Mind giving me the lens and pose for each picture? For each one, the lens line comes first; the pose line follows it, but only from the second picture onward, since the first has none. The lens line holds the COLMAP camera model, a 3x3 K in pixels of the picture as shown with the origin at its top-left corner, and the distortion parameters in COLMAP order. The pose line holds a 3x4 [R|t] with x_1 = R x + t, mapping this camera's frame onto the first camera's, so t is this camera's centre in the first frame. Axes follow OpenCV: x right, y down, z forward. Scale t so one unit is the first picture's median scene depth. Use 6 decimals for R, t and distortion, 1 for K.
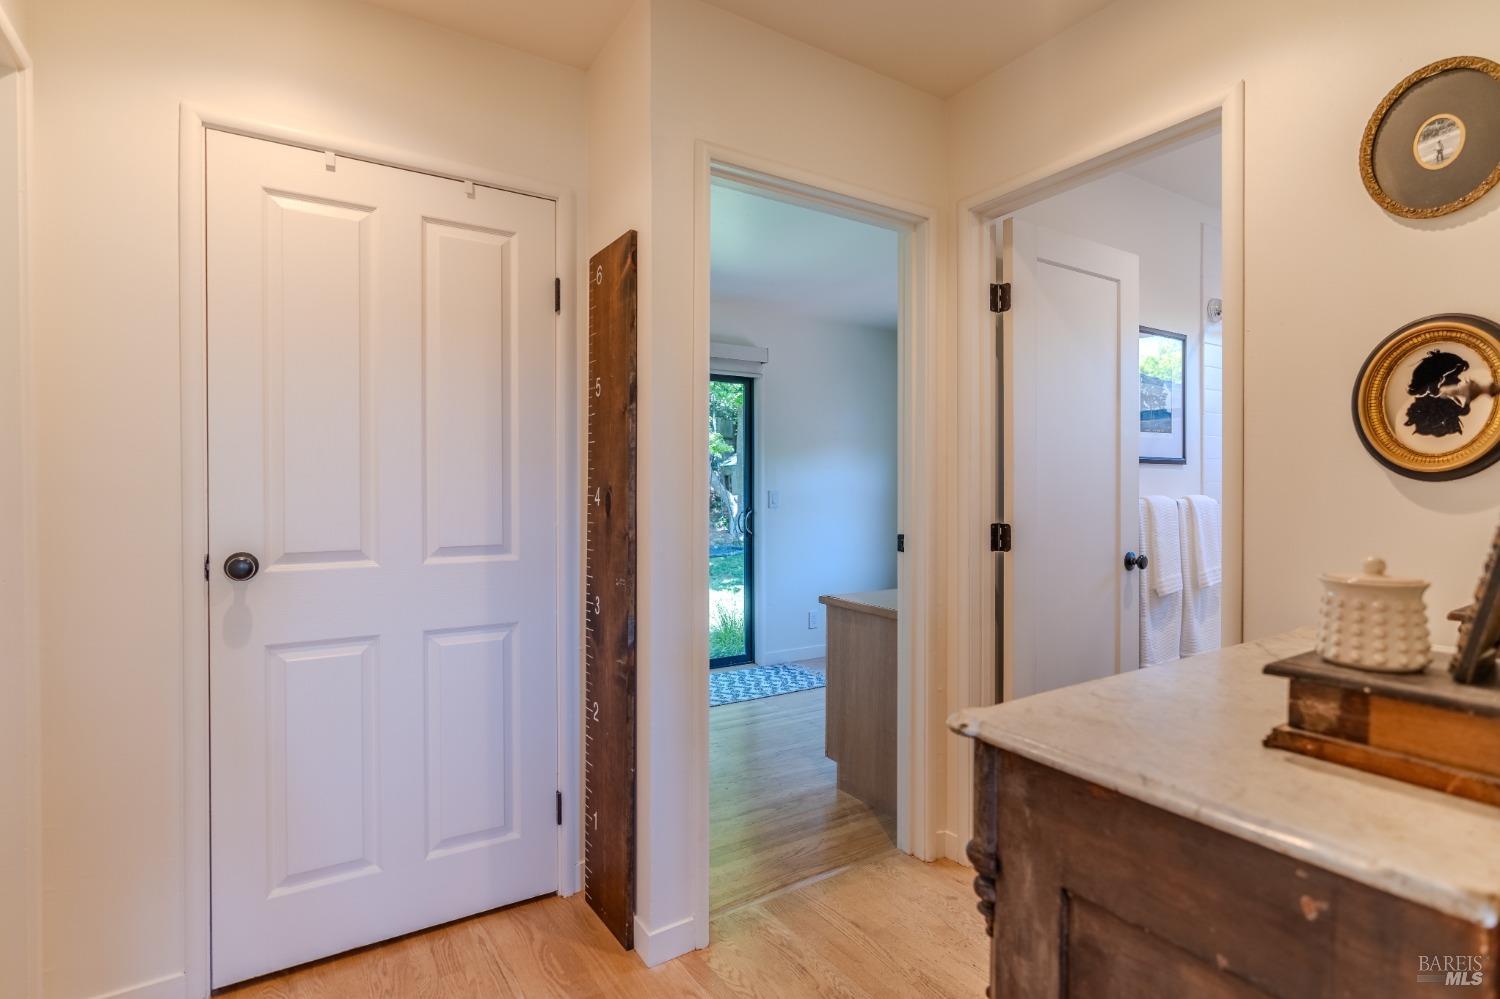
lens RADIAL K [[723.8, 0, 746.0], [0, 723.8, 497.0], [0, 0, 1]] dist [-0.006559, 0.002523]
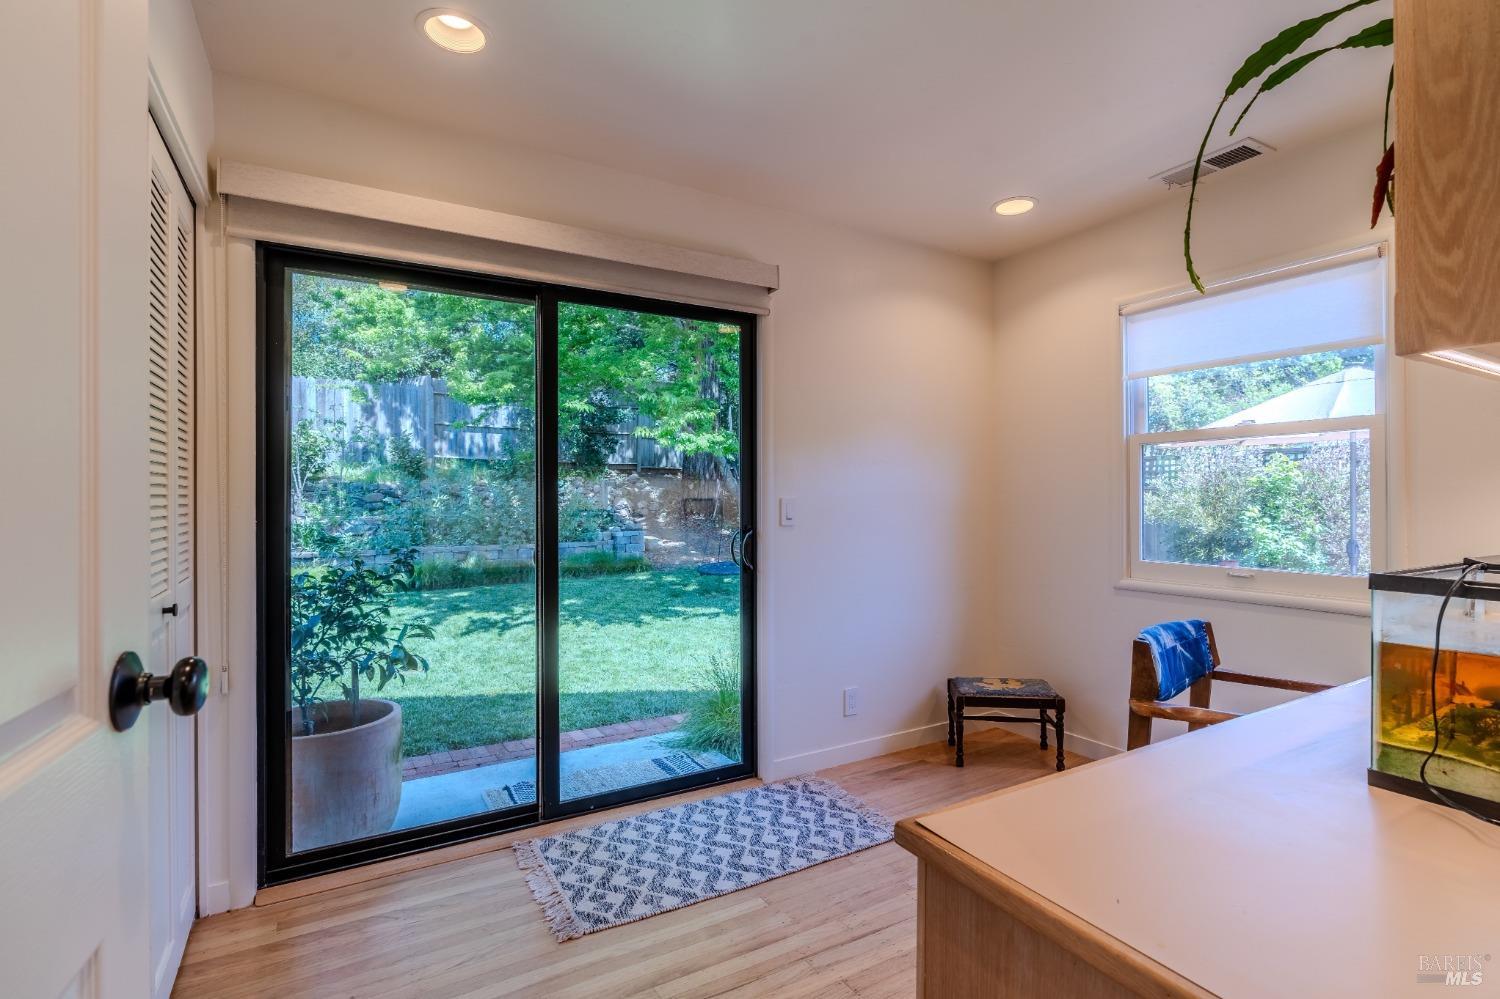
lens RADIAL K [[723.8, 0, 754.3], [0, 723.8, 502.6], [0, 0, 1]] dist [-0.006559, 0.002523]
pose [[0.999688, 0.002397, -0.024855, 0.025976], [-0.002249, 0.999980, 0.005990, -0.009955], [0.024869, -0.005932, 0.999673, 0.400851]]
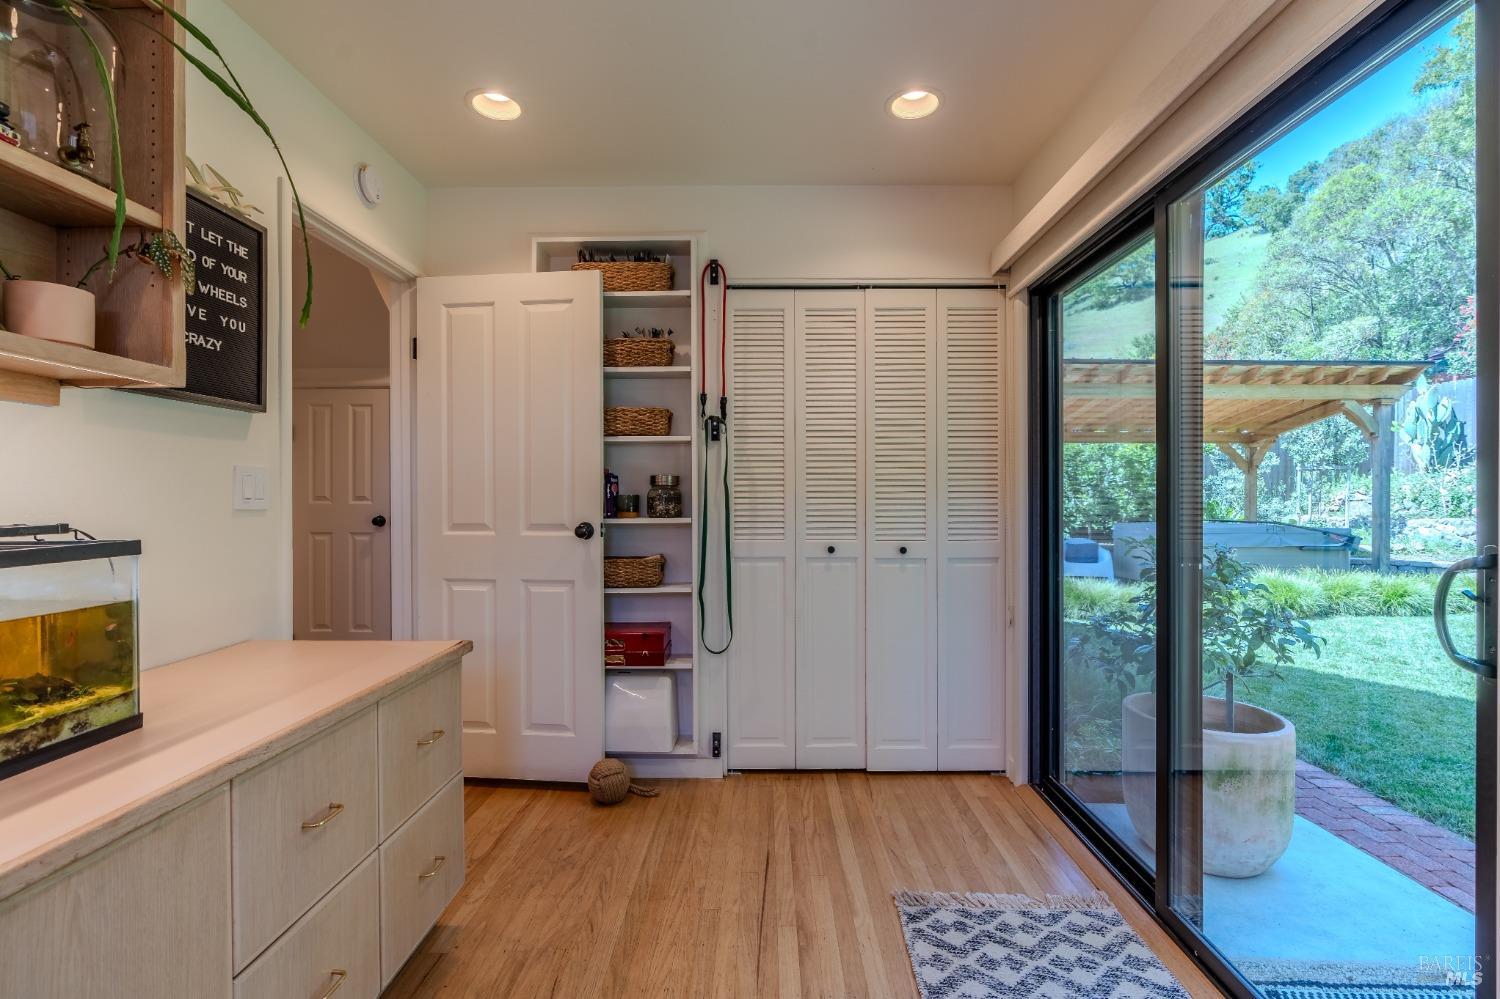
lens RADIAL K [[687.3, 0, 754.3], [0, 687.3, 494.1], [0, 0, 1]] dist [-0.007251, 0.002094]
pose [[-0.544919, -0.004076, -0.838479, 0.312398], [-0.009100, 0.999958, 0.001053, -0.001595], [0.838439, 0.008204, -0.544933, 0.976993]]
